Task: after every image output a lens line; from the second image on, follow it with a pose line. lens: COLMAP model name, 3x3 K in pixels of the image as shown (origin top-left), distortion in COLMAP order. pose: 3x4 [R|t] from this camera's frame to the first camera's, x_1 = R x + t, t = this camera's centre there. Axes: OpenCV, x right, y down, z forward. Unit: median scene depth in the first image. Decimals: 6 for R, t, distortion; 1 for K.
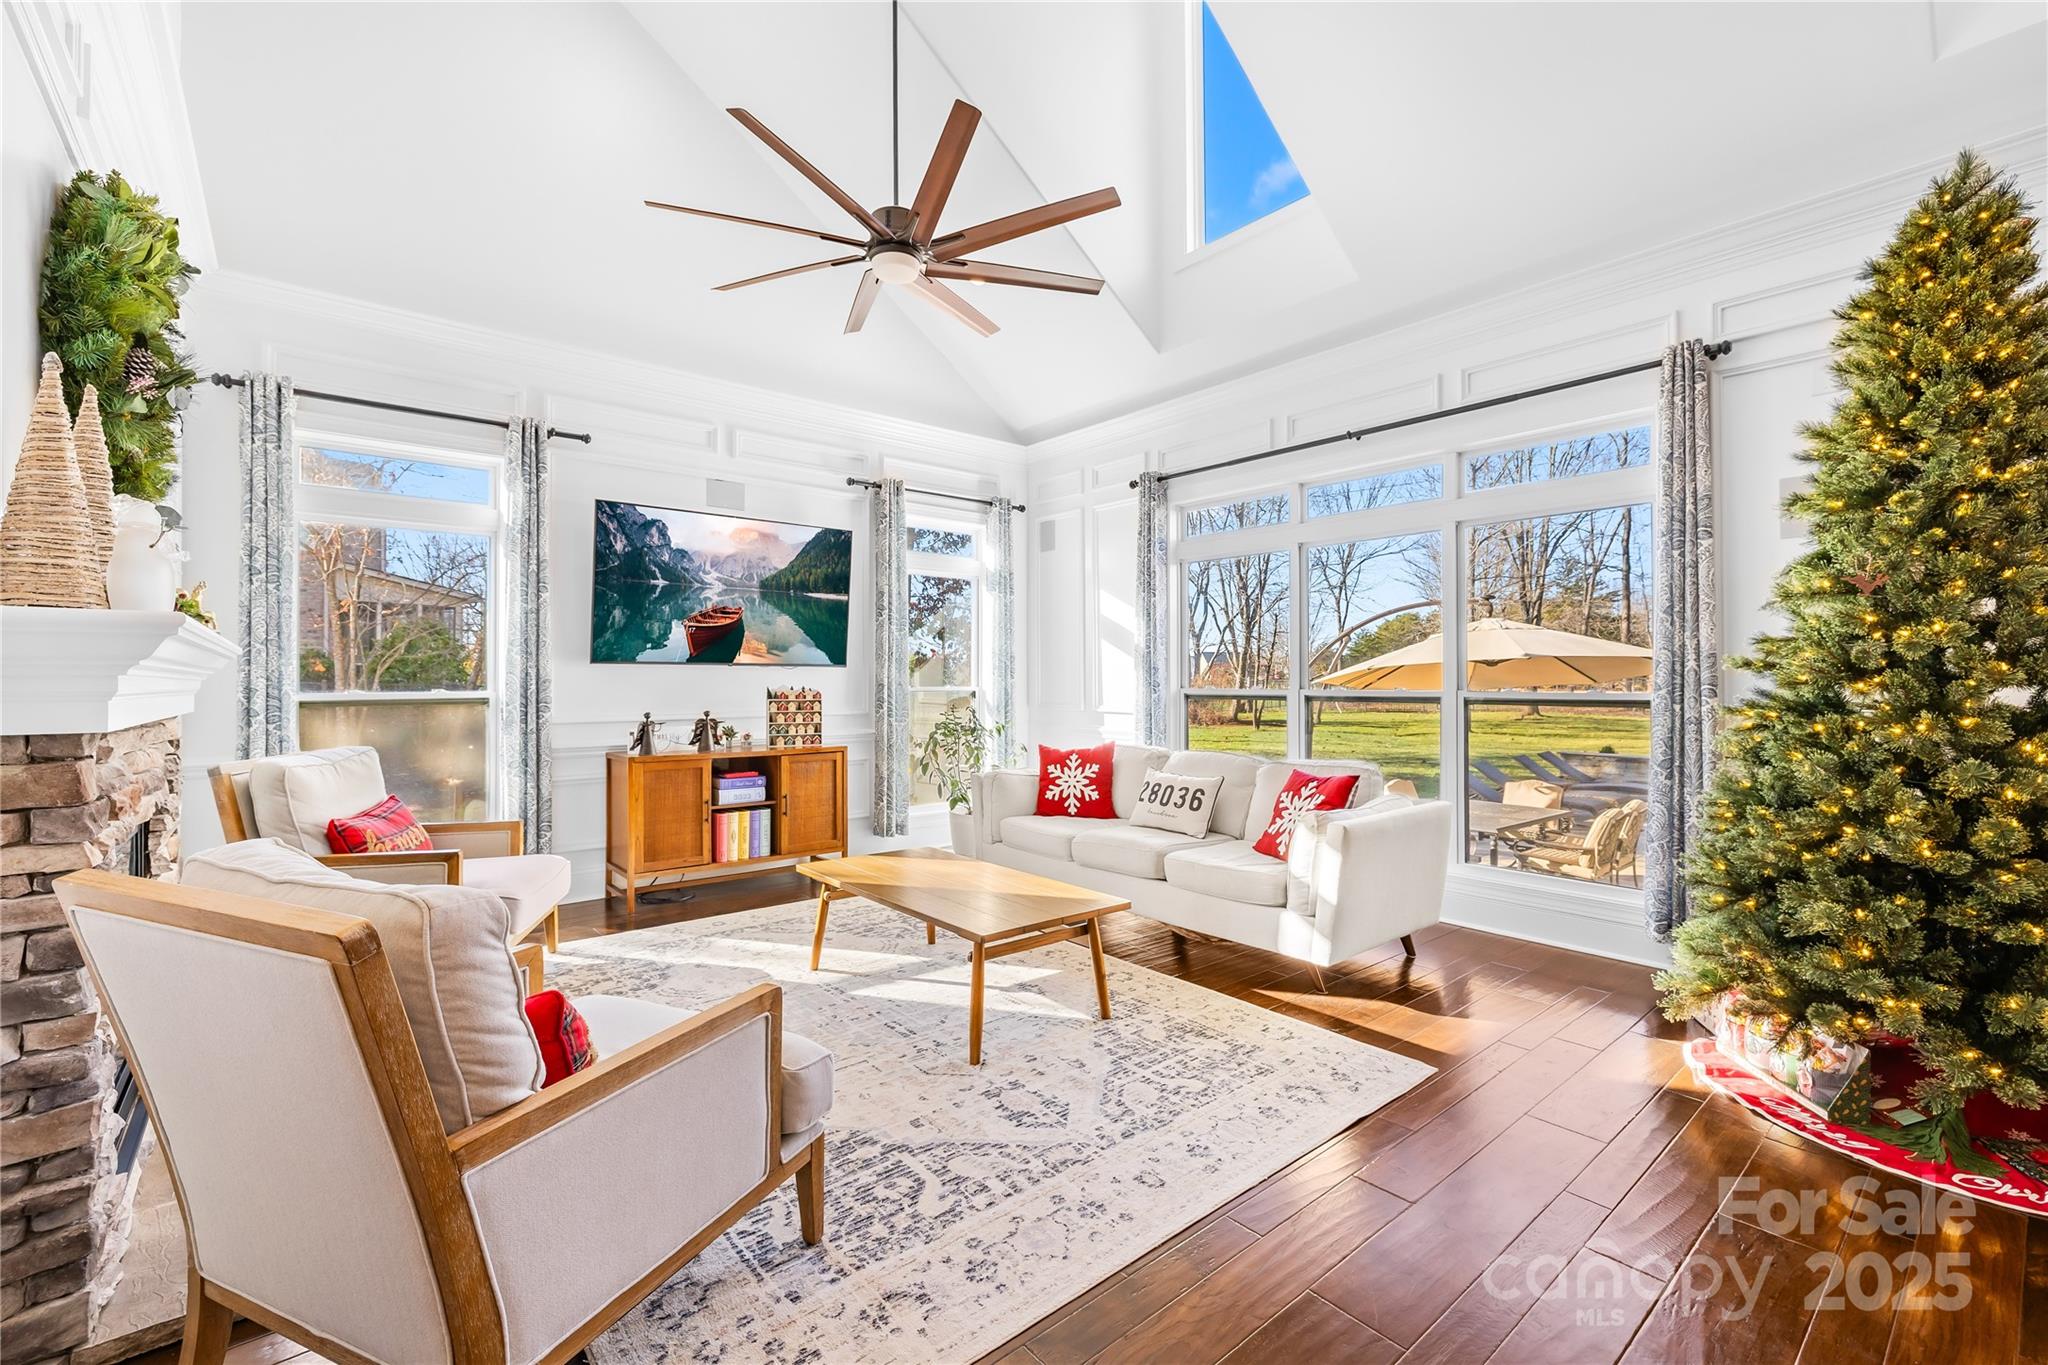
lens RADIAL K [[870.4, 0, 1026.3], [0, 870.4, 671.1], [0, 0, 1]] dist [-0.003445, -0.000779]
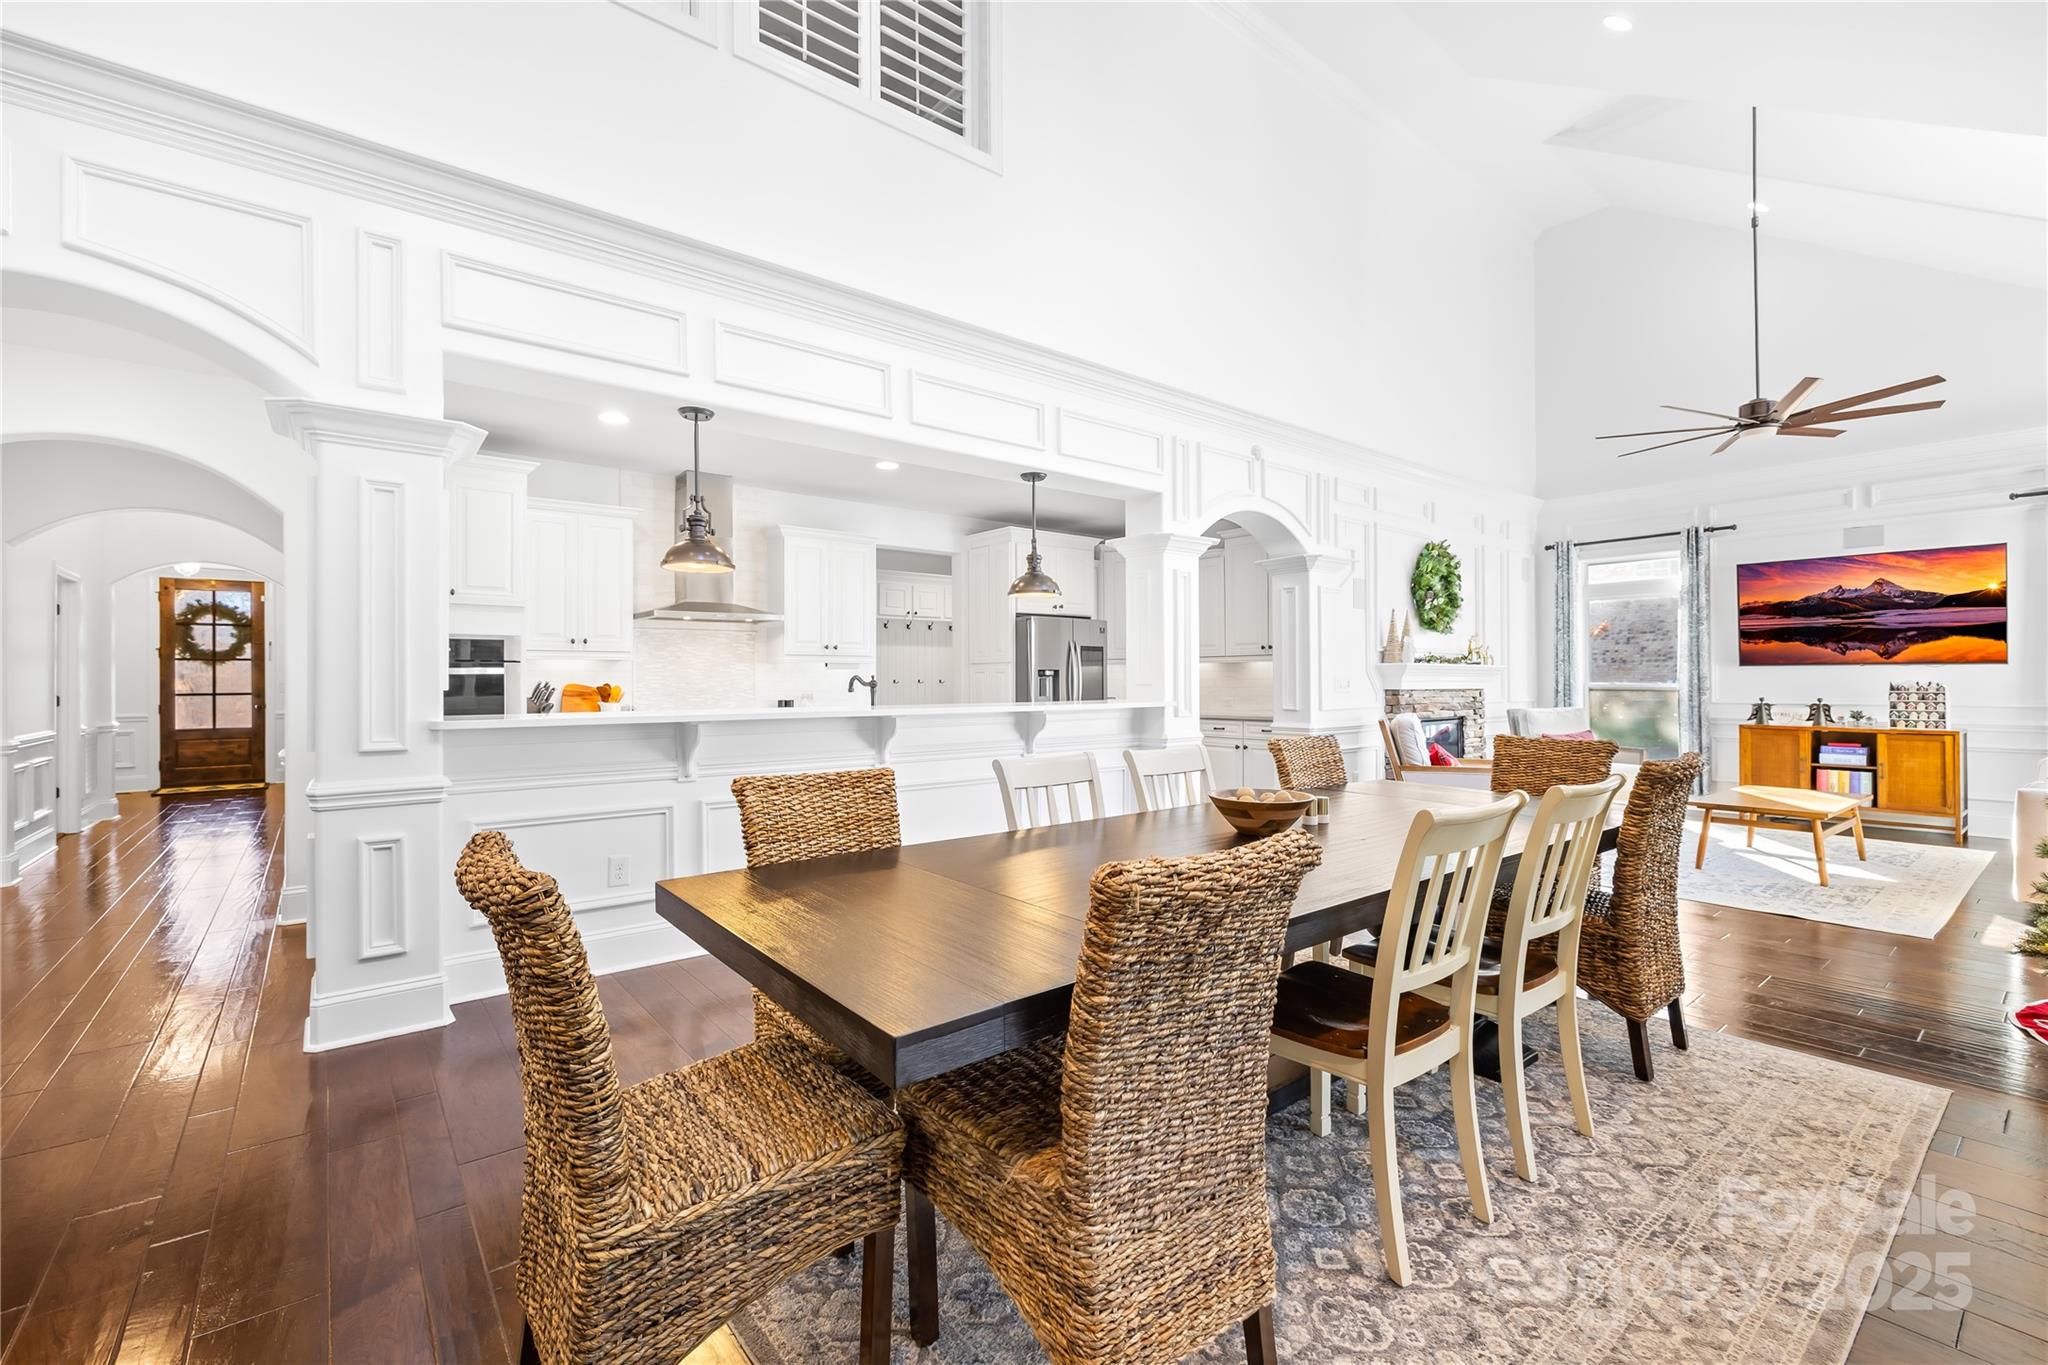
lens RADIAL K [[870.4, 0, 1026.3], [0, 870.4, 671.1], [0, 0, 1]] dist [-0.003445, -0.000779]
pose [[0.007878, -0.009692, -0.999922, 1.060758], [0.012097, 0.999881, -0.009597, -0.000520], [0.999896, -0.012020, 0.007994, -0.318019]]
